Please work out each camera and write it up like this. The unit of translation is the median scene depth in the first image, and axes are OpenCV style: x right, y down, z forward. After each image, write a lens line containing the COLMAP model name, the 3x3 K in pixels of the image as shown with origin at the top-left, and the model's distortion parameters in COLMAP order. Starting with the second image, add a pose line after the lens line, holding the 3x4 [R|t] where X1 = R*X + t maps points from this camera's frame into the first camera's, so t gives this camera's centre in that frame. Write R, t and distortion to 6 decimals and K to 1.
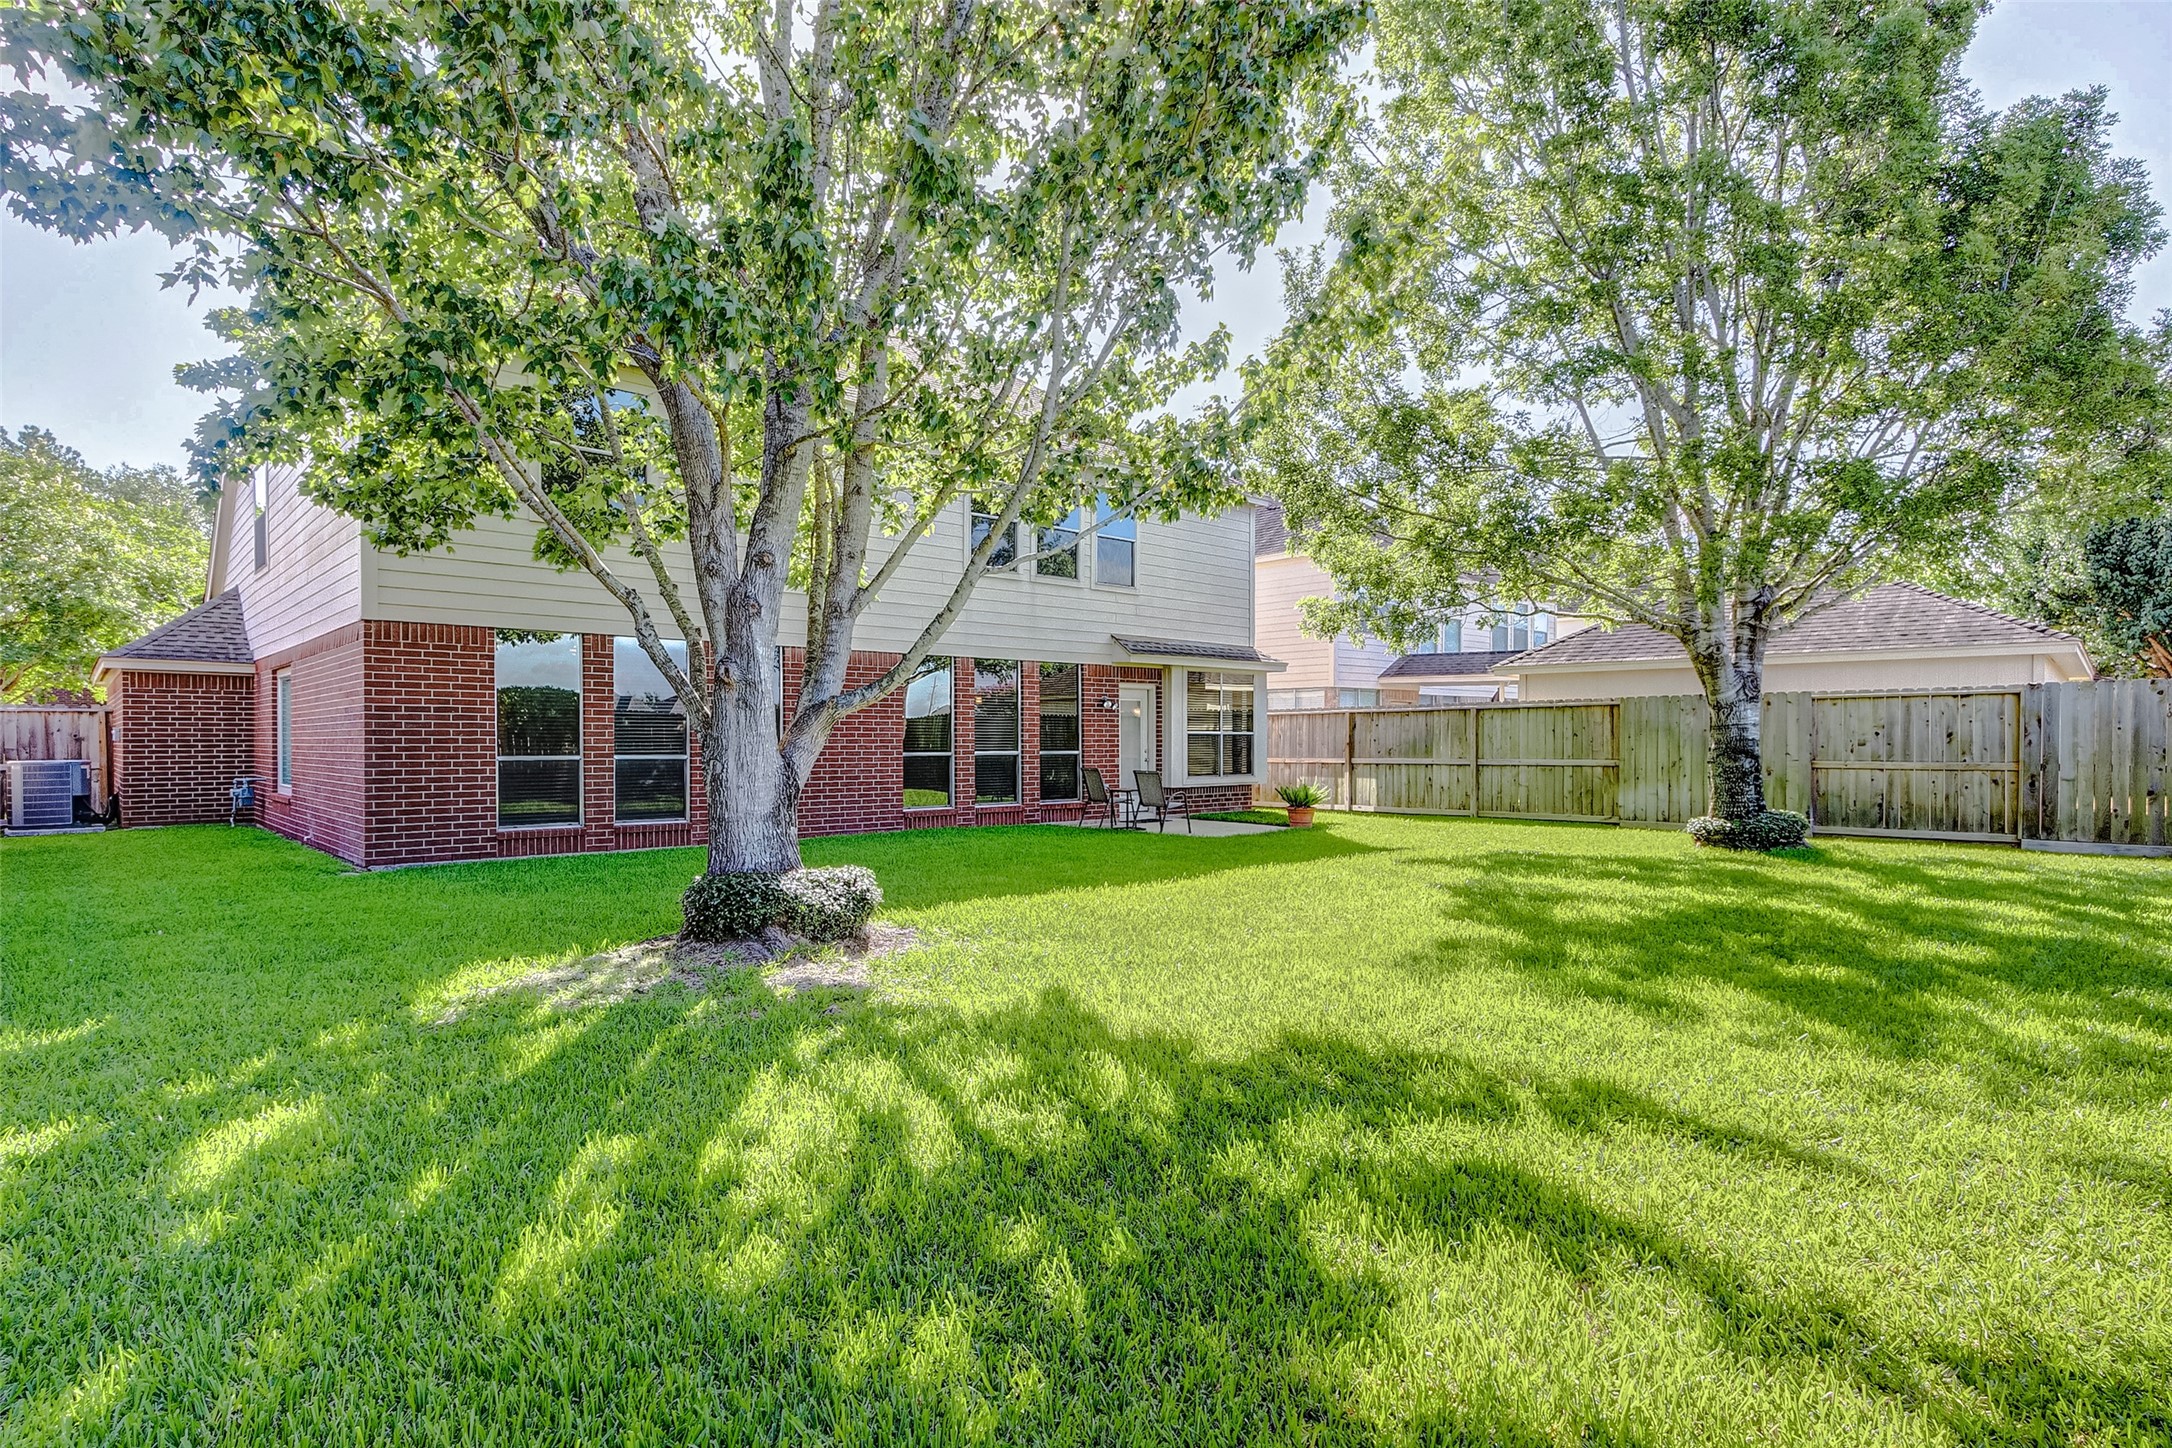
lens RADIAL K [[1090.7, 0, 1085.2], [0, 1090.7, 732.4], [0, 0, 1]] dist [0.000257, 0.000020]
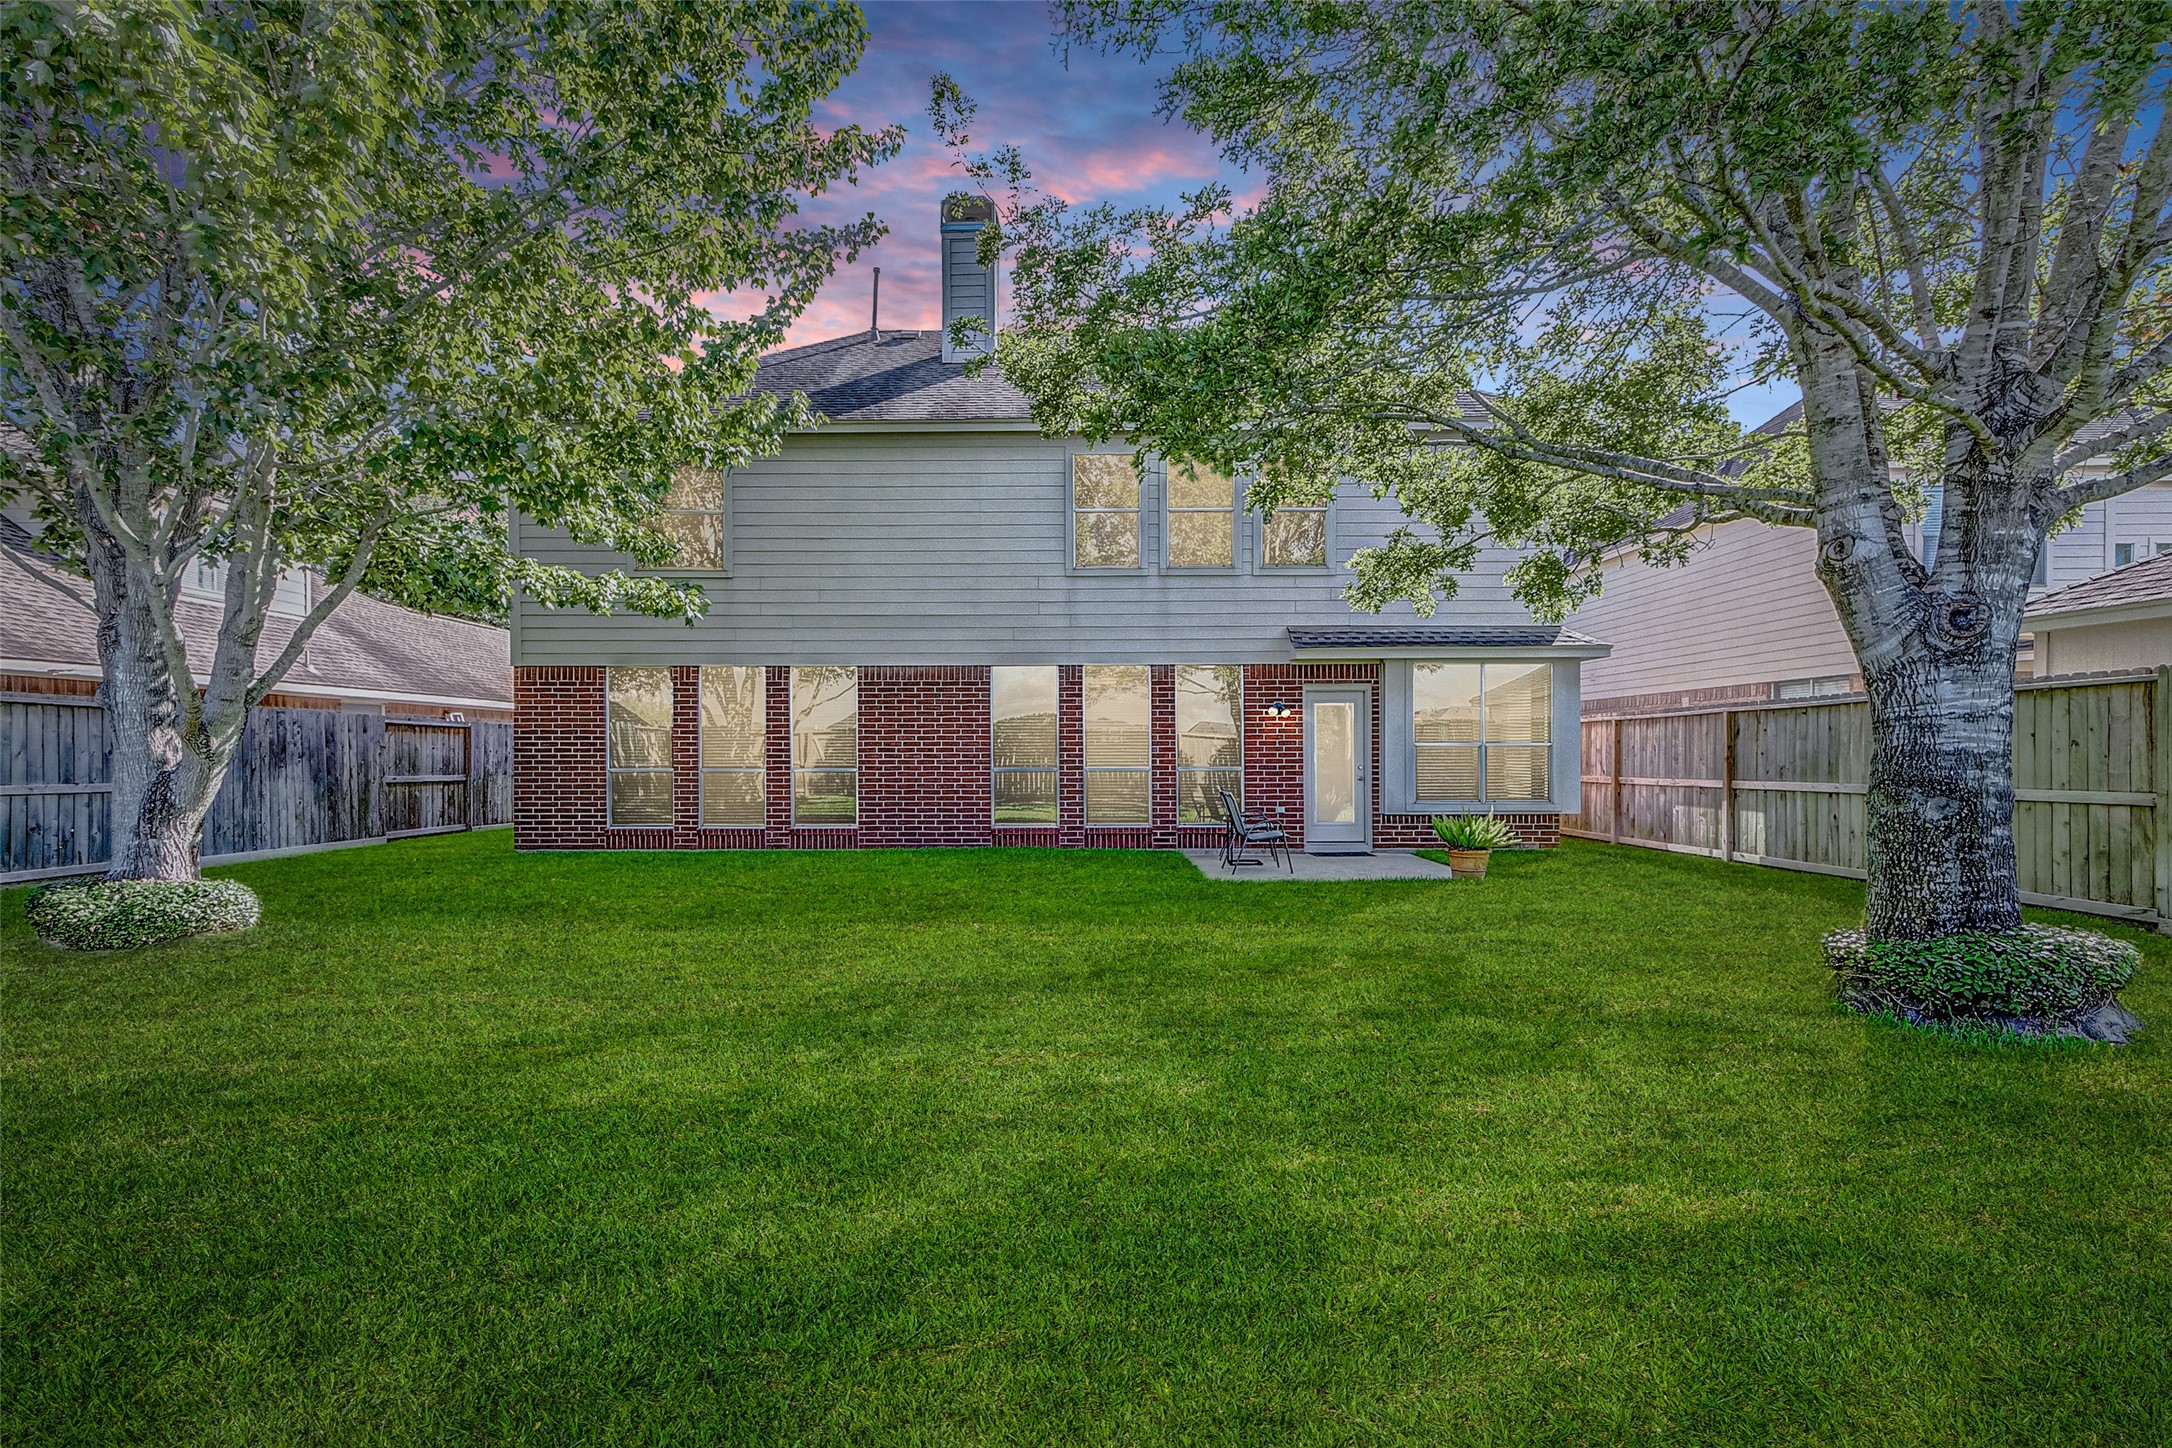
lens RADIAL K [[1004.3, 0, 1083.0], [0, 1004.3, 738.0], [0, 0, 1]] dist [0.000299, -0.000007]
pose [[0.731186, -0.008995, -0.682119, 0.402166], [0.003306, 0.999948, -0.009642, 0.002316], [0.682170, 0.004795, 0.731178, 0.305725]]
